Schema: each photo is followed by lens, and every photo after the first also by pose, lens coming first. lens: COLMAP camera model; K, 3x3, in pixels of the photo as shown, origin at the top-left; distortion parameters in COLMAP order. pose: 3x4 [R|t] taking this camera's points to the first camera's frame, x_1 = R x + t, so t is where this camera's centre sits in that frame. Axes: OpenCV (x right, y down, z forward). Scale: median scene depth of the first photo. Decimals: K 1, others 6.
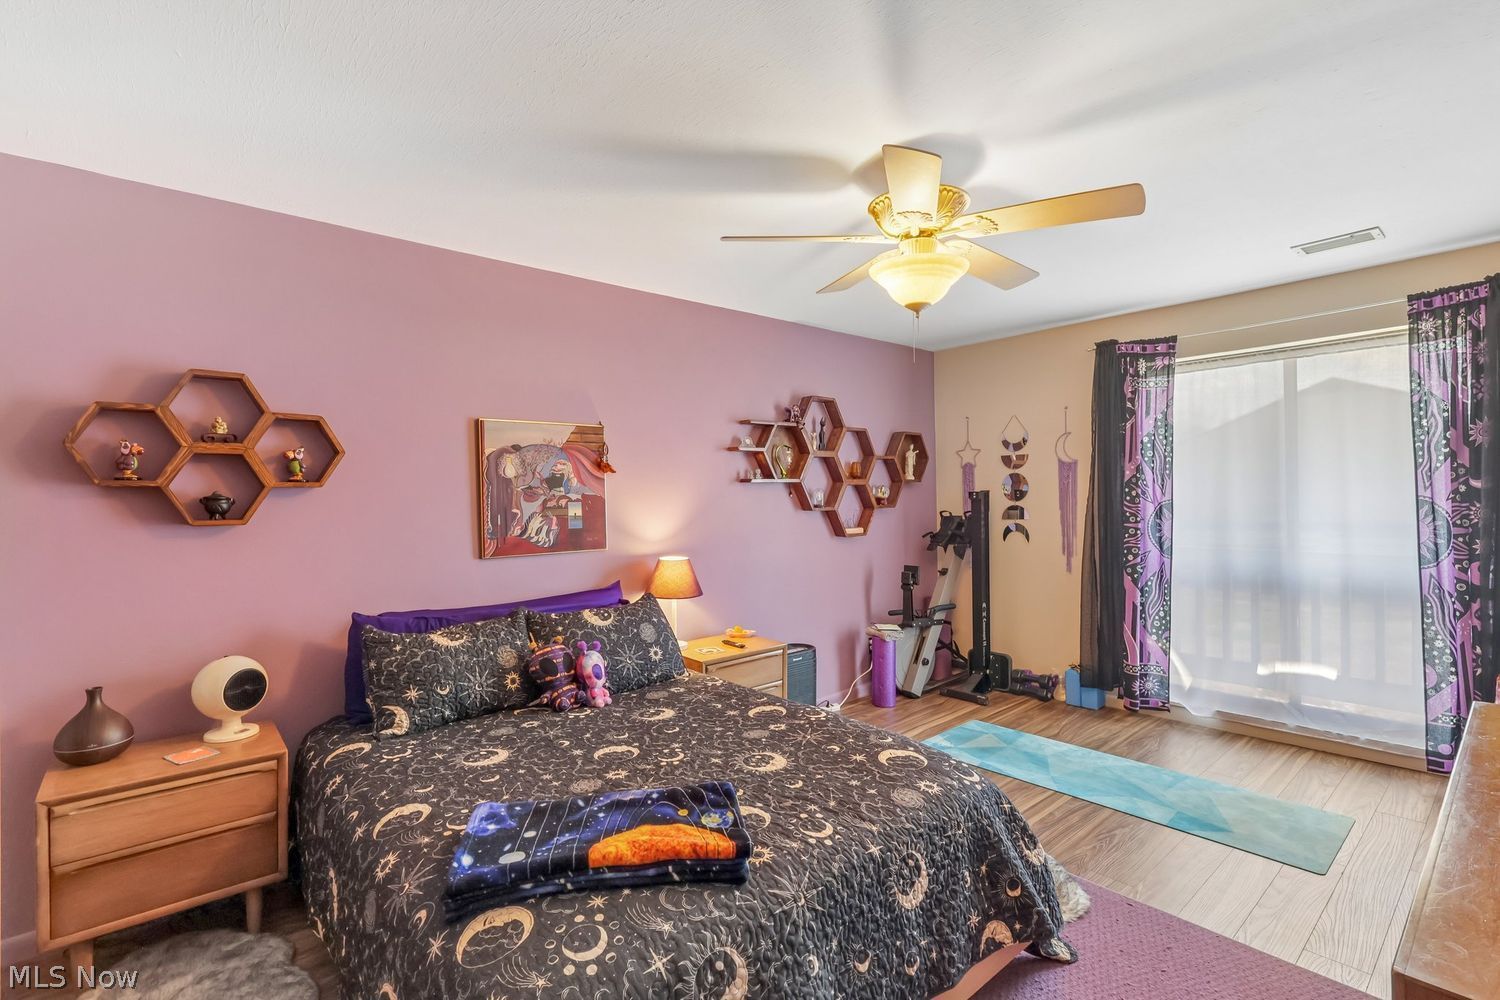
lens RADIAL K [[702.8, 0, 753.5], [0, 702.8, 497.7], [0, 0, 1]] dist [-0.001200, 0.000039]
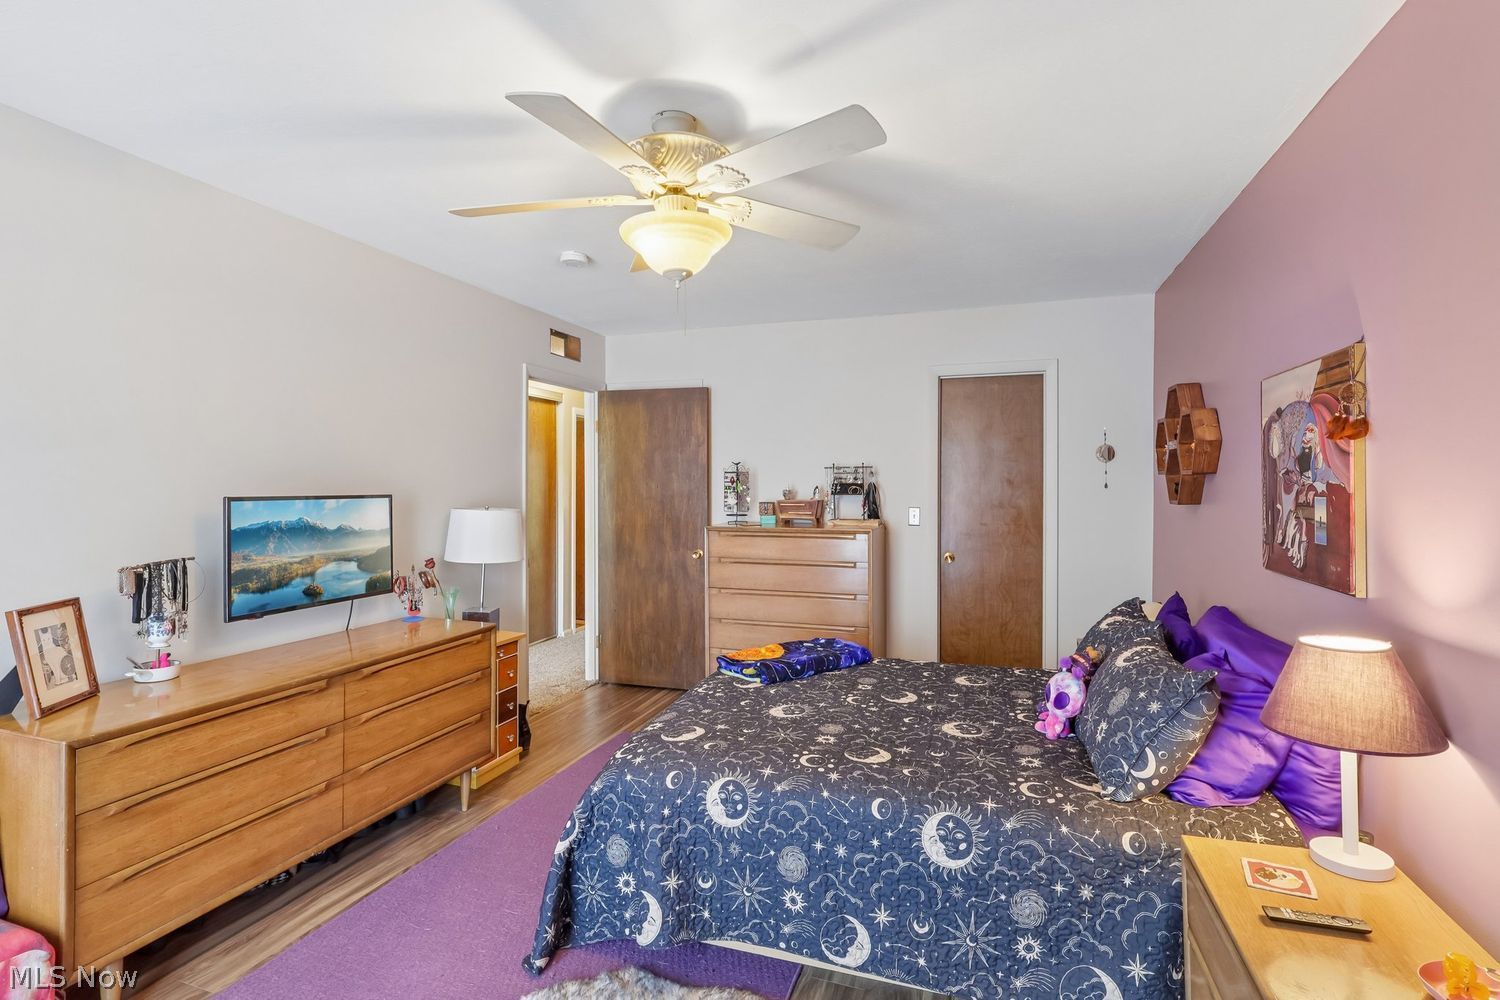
lens RADIAL K [[702.8, 0, 753.0], [0, 702.8, 490.0], [0, 0, 1]] dist [-0.001200, 0.000039]
pose [[-0.868057, 0.014920, -0.496240, 0.425006], [0.009119, 0.999859, 0.014110, -0.011671], [0.496381, 0.007723, -0.868071, 1.302374]]
